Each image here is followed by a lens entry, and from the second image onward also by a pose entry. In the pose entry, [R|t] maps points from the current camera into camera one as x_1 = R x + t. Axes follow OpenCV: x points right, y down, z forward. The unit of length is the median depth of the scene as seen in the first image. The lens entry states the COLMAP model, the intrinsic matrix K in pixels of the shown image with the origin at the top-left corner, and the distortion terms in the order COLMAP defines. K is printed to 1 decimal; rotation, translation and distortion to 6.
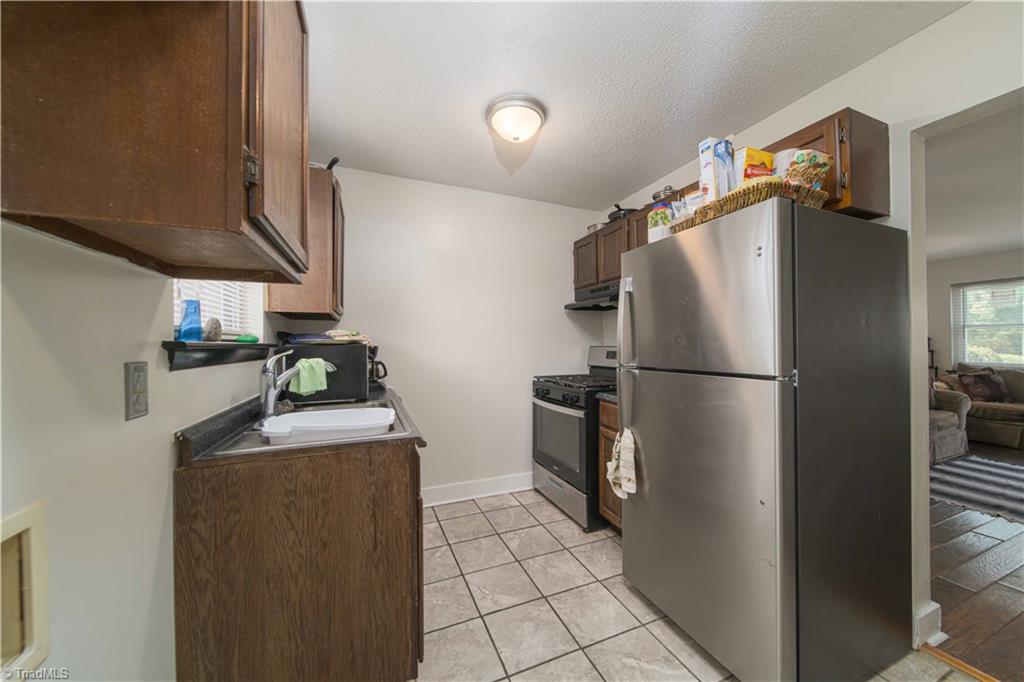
lens RADIAL K [[360.4, 0, 514.1], [0, 360.4, 340.8], [0, 0, 1]] dist [-0.000421, -0.000144]
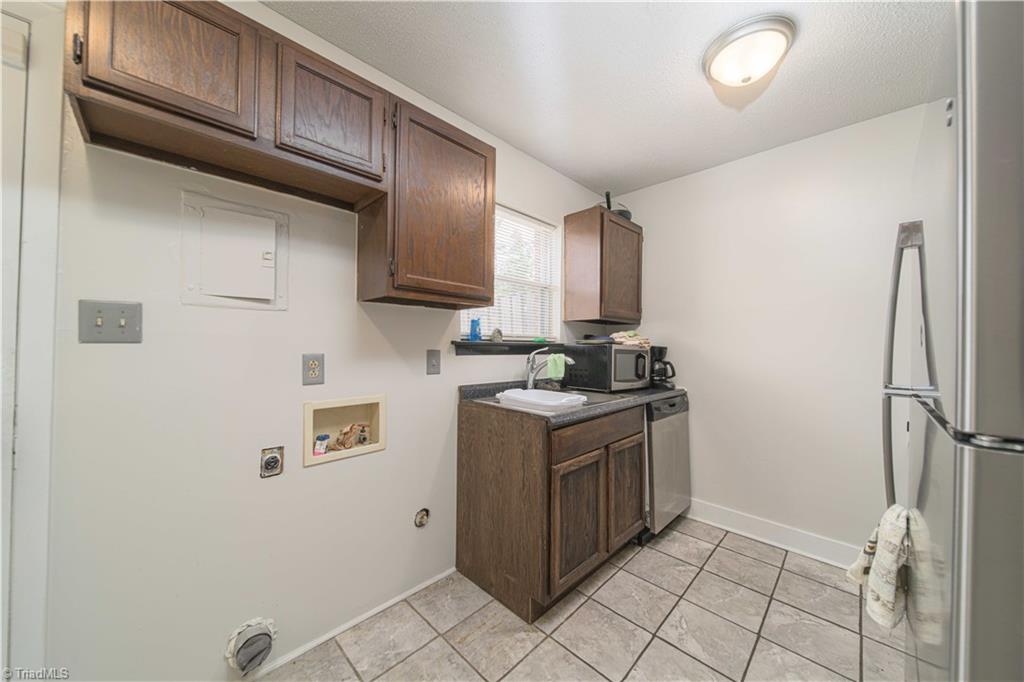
lens RADIAL K [[360.4, 0, 514.1], [0, 360.4, 340.8], [0, 0, 1]] dist [-0.000421, -0.000144]
pose [[0.387306, -0.000305, -0.921951, 0.565995], [-0.005205, 0.999983, -0.002518, 0.002674], [0.921937, 0.005773, 0.387298, 0.264517]]
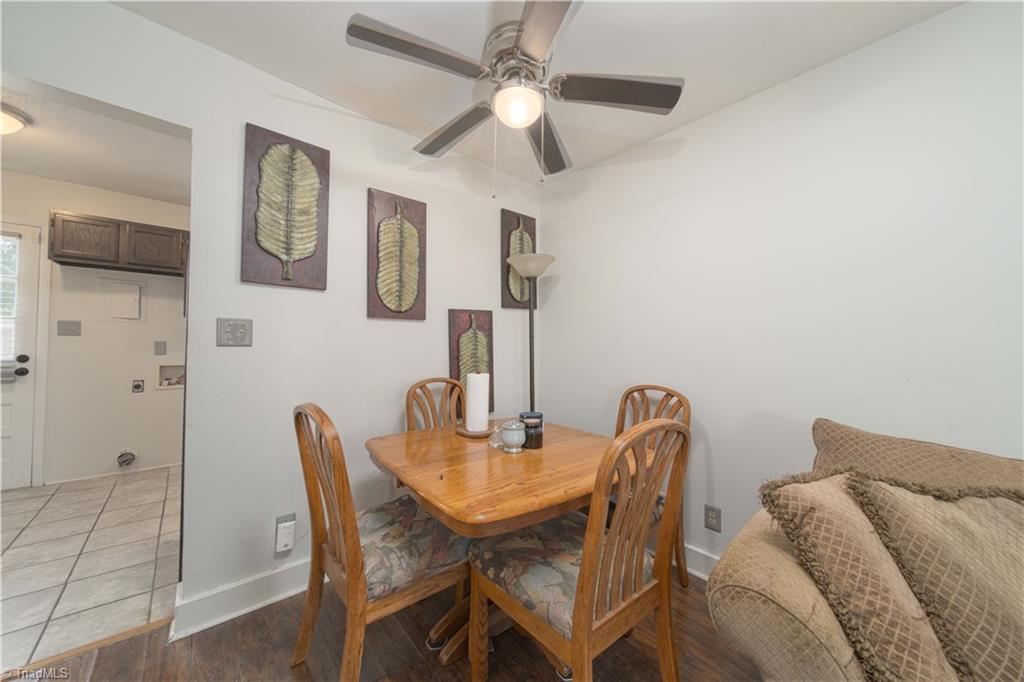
lens RADIAL K [[366.4, 0, 512.0], [0, 366.4, 341.0], [0, 0, 1]] dist [-0.000750, -0.000136]
pose [[0.313333, 0.004219, -0.949634, 1.709041], [-0.012454, 0.999922, 0.000333, 0.006995], [0.949562, 0.011723, 0.313361, 1.083529]]
